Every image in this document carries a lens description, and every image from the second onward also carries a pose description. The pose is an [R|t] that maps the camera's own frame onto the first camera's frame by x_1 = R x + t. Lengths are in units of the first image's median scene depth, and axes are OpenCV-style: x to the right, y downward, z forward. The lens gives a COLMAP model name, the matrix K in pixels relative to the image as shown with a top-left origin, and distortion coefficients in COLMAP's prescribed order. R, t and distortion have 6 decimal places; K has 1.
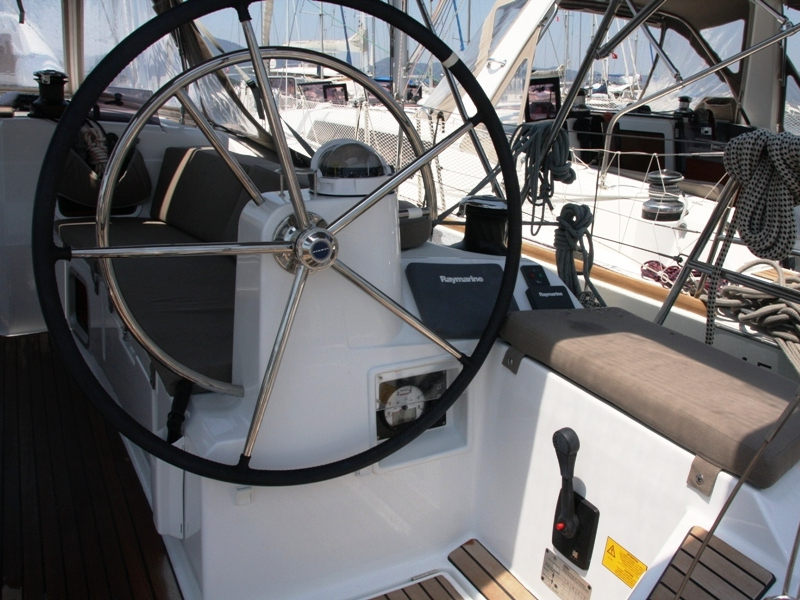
lens RADIAL K [[934.6, 0, 400.0], [0, 934.6, 300.0], [0, 0, 1]] dist [-0.143957, 0.000566]
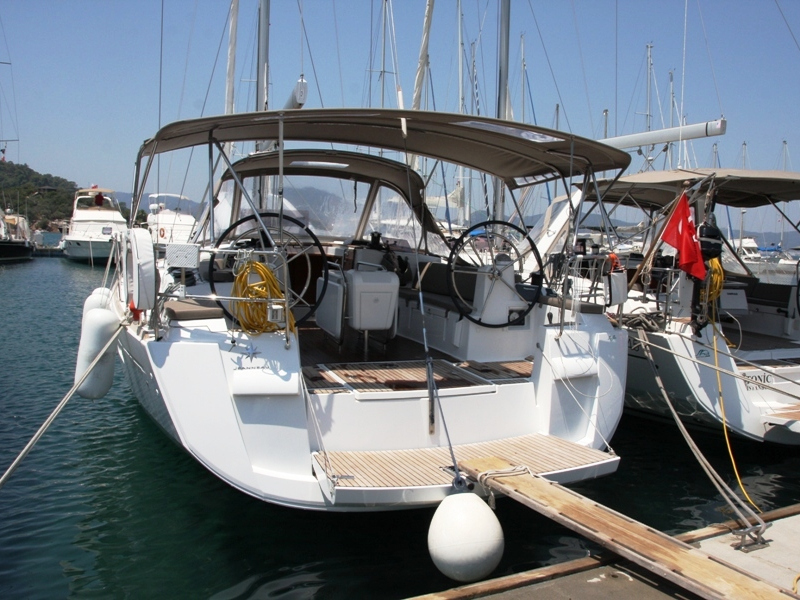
lens RADIAL K [[934.6, 0, 400.0], [0, 934.6, 300.0], [0, 0, 1]] dist [-0.143957, 0.000566]
pose [[0.995178, 0.023298, -0.095280, -0.107068], [-0.038204, 0.986738, -0.157759, 0.708163], [0.090341, 0.160639, 0.982870, -3.109340]]
